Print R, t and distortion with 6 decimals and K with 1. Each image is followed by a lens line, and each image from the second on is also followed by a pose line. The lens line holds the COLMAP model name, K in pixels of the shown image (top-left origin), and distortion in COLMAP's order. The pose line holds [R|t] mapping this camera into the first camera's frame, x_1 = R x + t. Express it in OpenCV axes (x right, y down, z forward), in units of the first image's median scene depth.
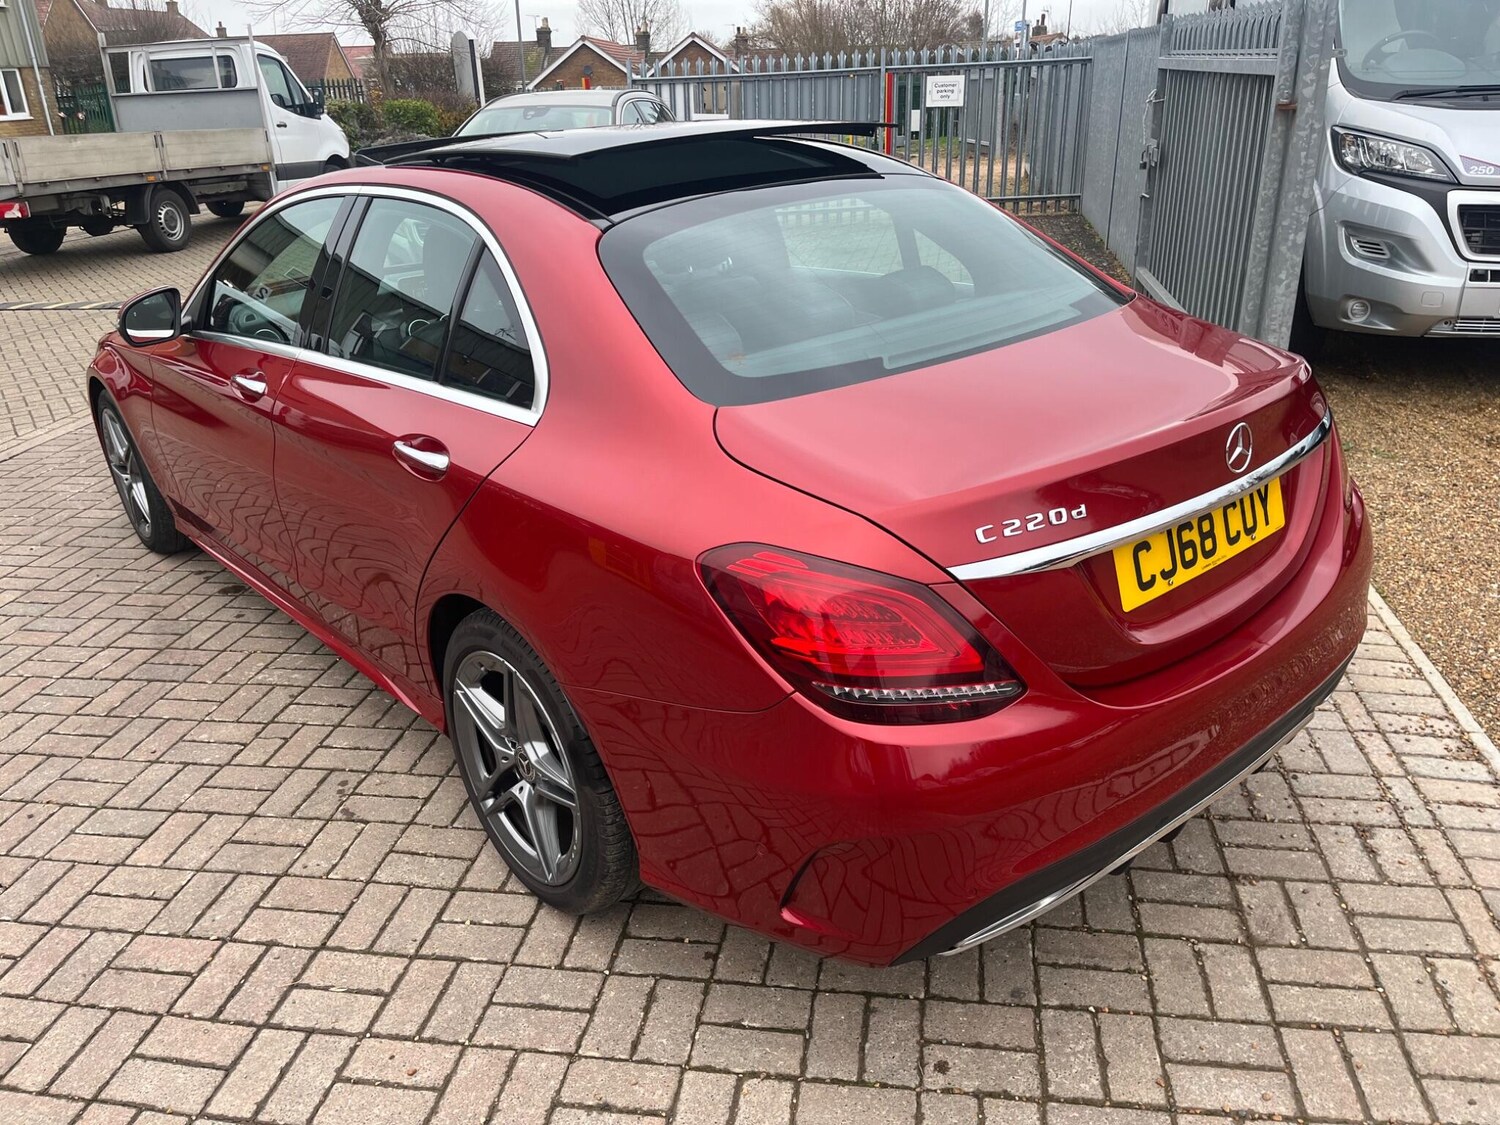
lens RADIAL K [[1132.9, 0, 750.0], [0, 1132.9, 562.5], [0, 0, 1]] dist [0.094938, -0.133578]
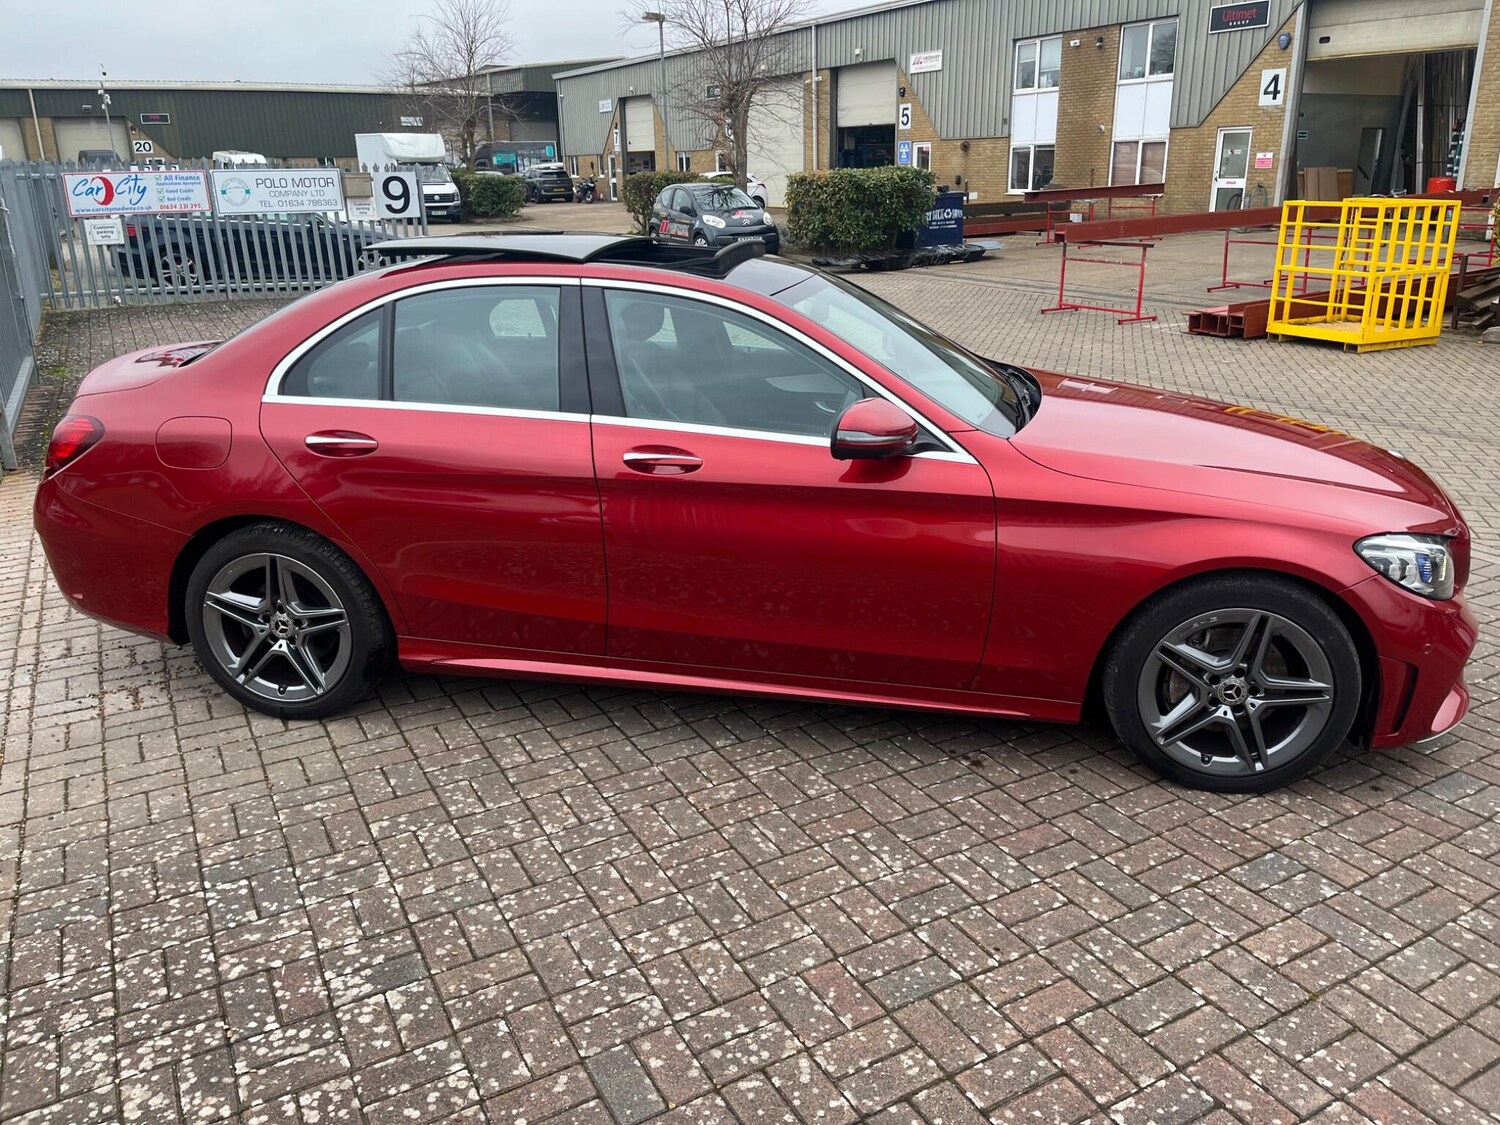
lens RADIAL K [[1139.6, 0, 727.6], [0, 1139.6, 553.8], [0, 0, 1]] dist [0.083568, -0.107613]
pose [[-0.789994, 0.246348, -0.561446, 0.726378], [-0.194588, 0.767644, 0.610621, -1.174495], [0.581416, 0.591638, -0.558498, 2.577318]]
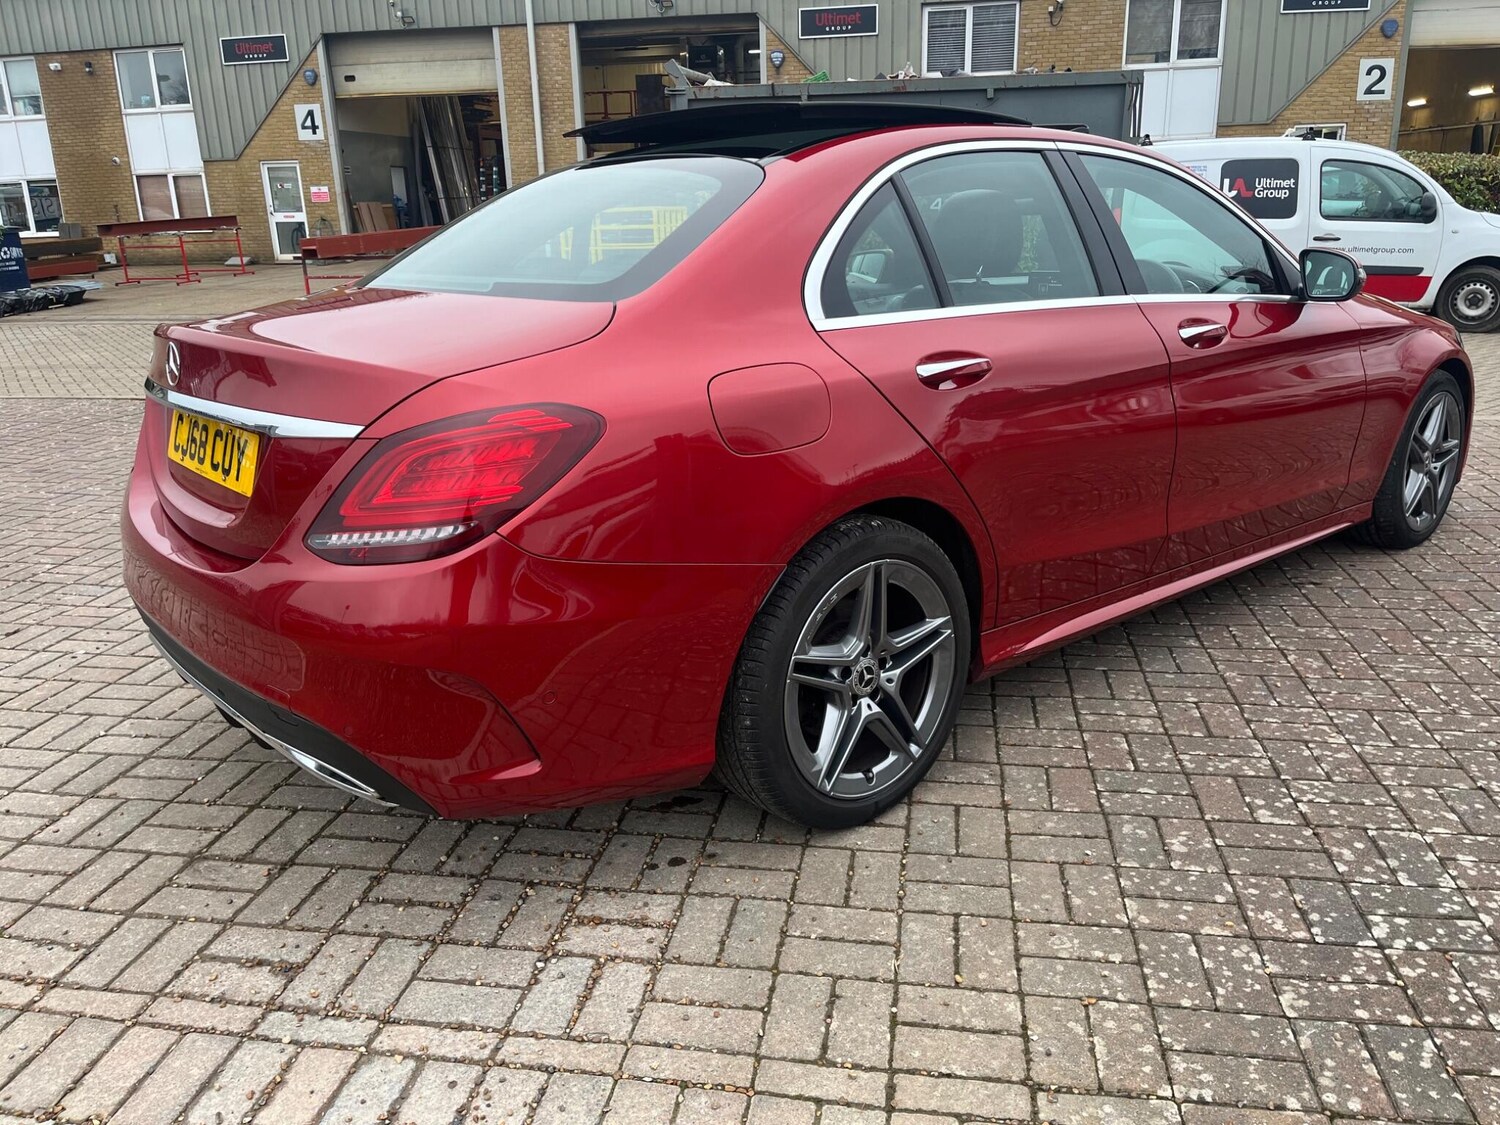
lens RADIAL K [[1151.9, 0, 762.0], [0, 1151.9, 557.0], [0, 0, 1]] dist [0.094660, -0.132836]
pose [[-0.002172, 0.331842, -0.943333, 1.270881], [-0.369314, 0.876379, 0.309139, -0.406182], [0.929302, 0.349057, 0.120650, 1.178403]]
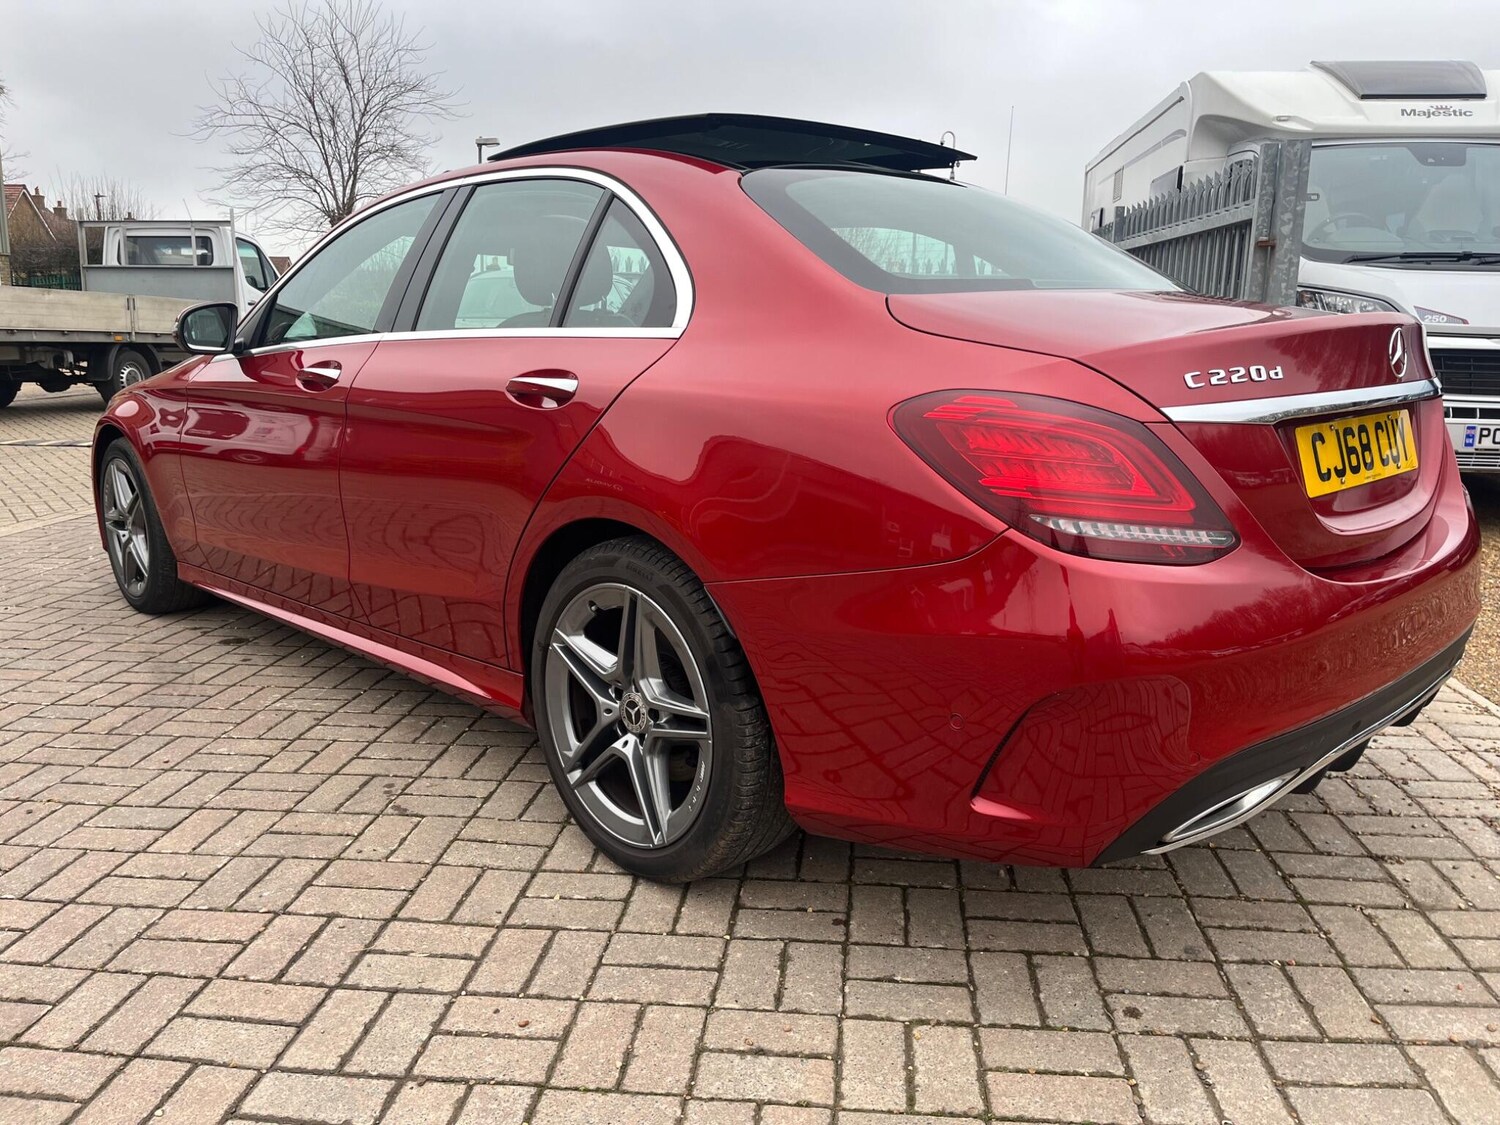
lens RADIAL K [[1131.8, 0, 753.8], [0, 1131.8, 541.4], [0, 0, 1]] dist [0.091770, -0.126808]
pose [[0.996934, 0.033132, 0.070881, -0.167901], [-0.017545, 0.977514, -0.210140, 0.230320], [-0.076250, 0.208252, 0.975098, 0.066069]]
